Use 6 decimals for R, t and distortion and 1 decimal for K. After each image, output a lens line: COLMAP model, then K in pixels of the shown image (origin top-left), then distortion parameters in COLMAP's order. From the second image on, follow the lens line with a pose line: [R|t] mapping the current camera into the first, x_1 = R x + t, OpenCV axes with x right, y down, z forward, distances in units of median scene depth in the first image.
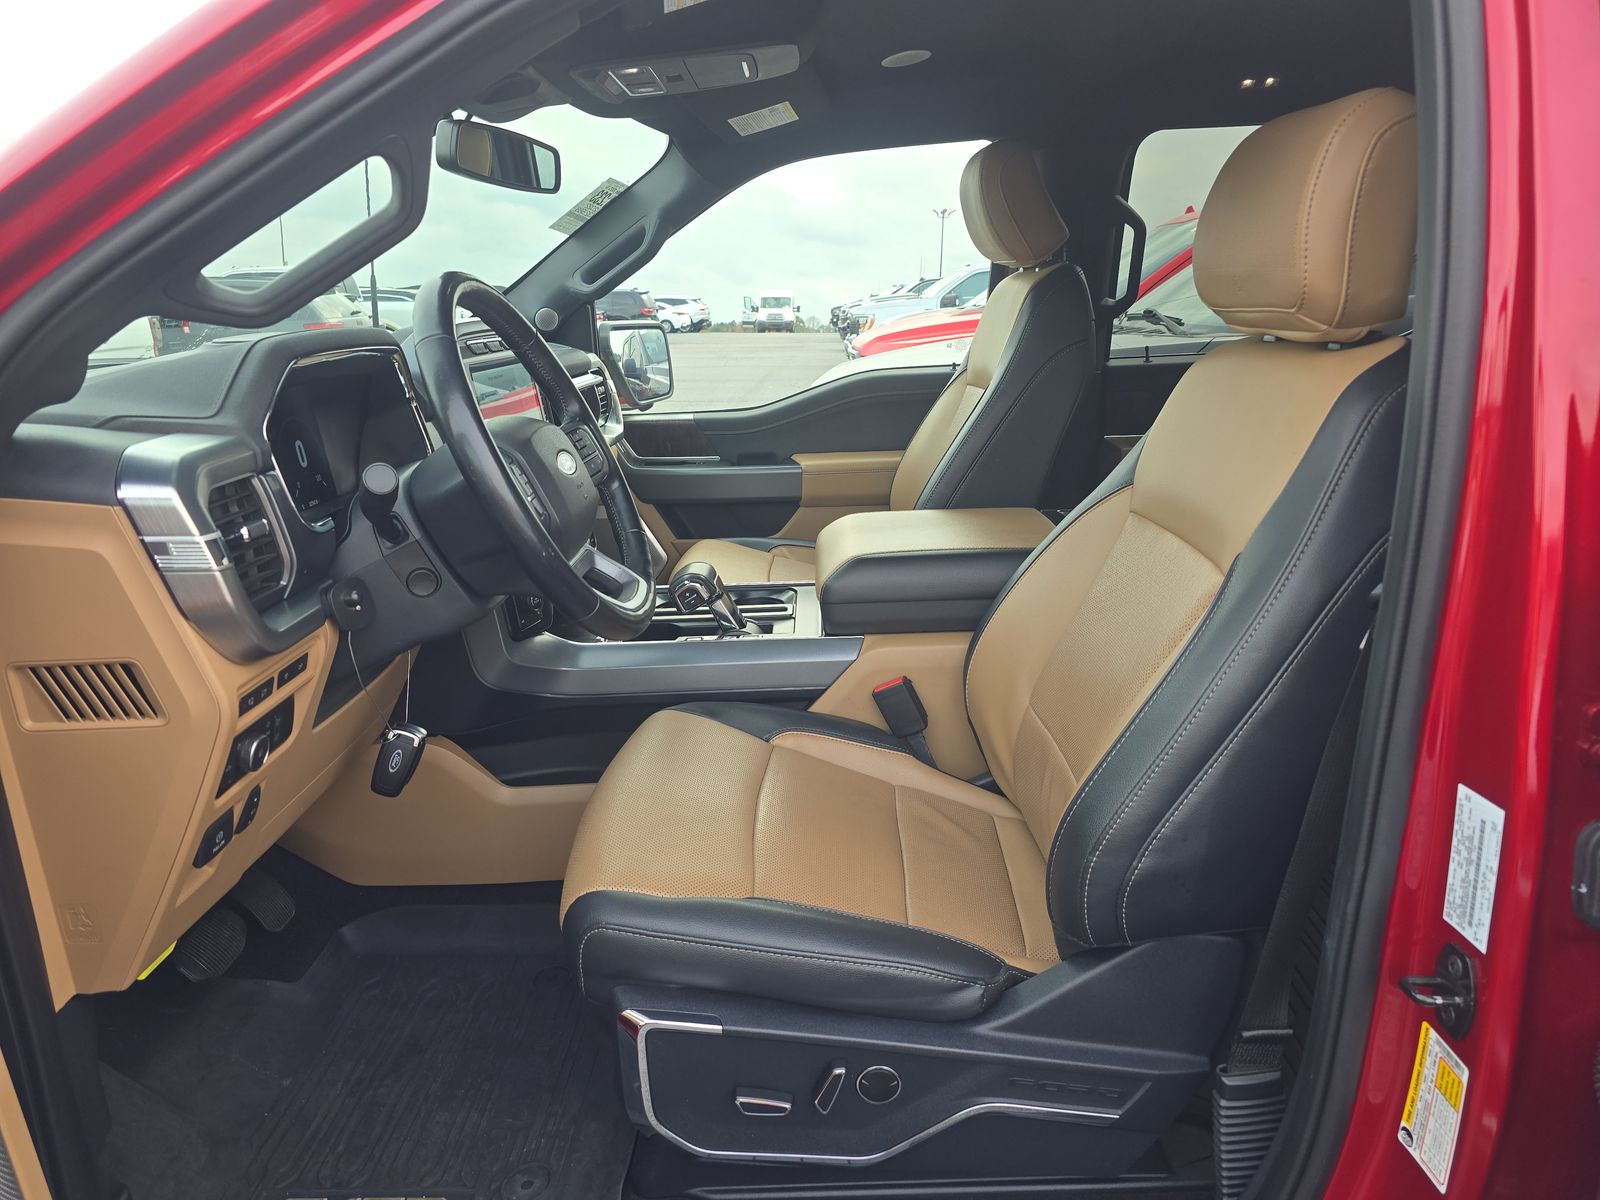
lens RADIAL K [[1116.0, 0, 800.0], [0, 1116.0, 600.0], [0, 0, 1]] dist [0.033766, -0.002409]
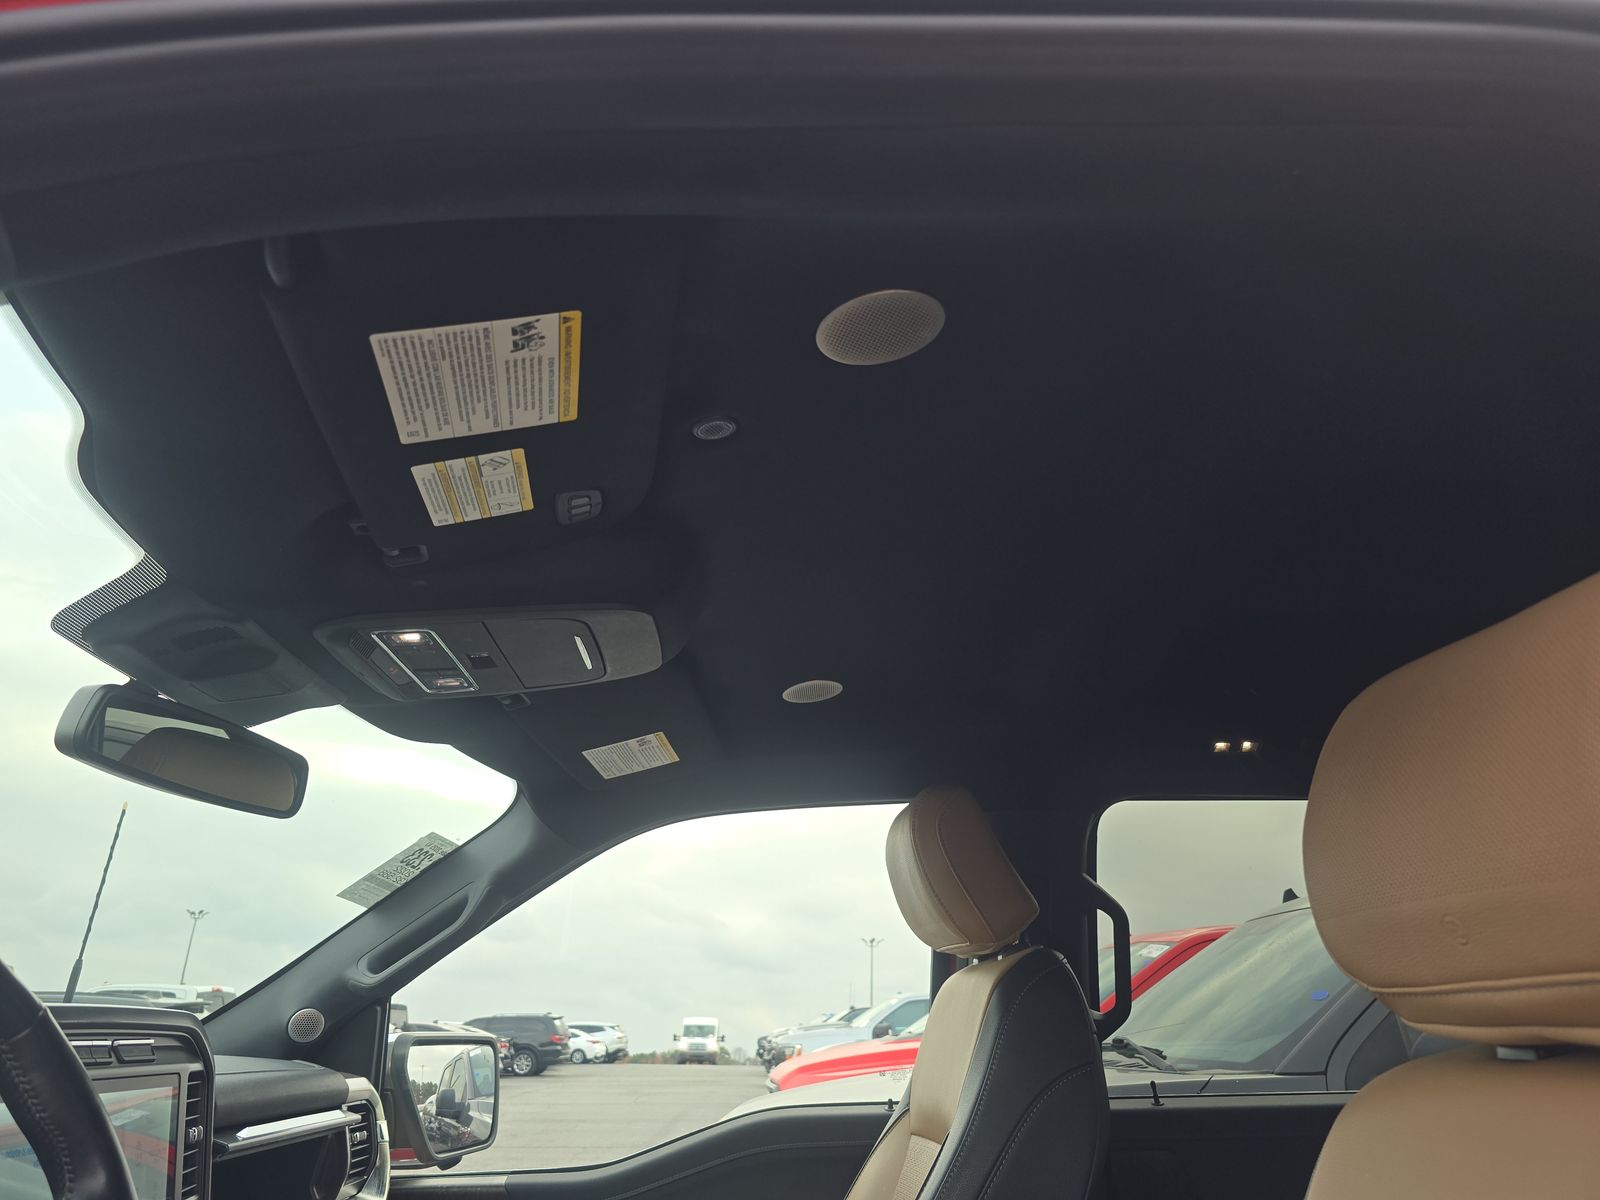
lens RADIAL K [[1116.0, 0, 800.0], [0, 1116.0, 600.0], [0, 0, 1]] dist [0.033766, -0.002409]
pose [[0.998070, 0.035631, 0.050854, 0.028218], [0.001087, 0.808826, -0.588047, -0.041953], [-0.062085, 0.586967, 0.807227, 0.211147]]
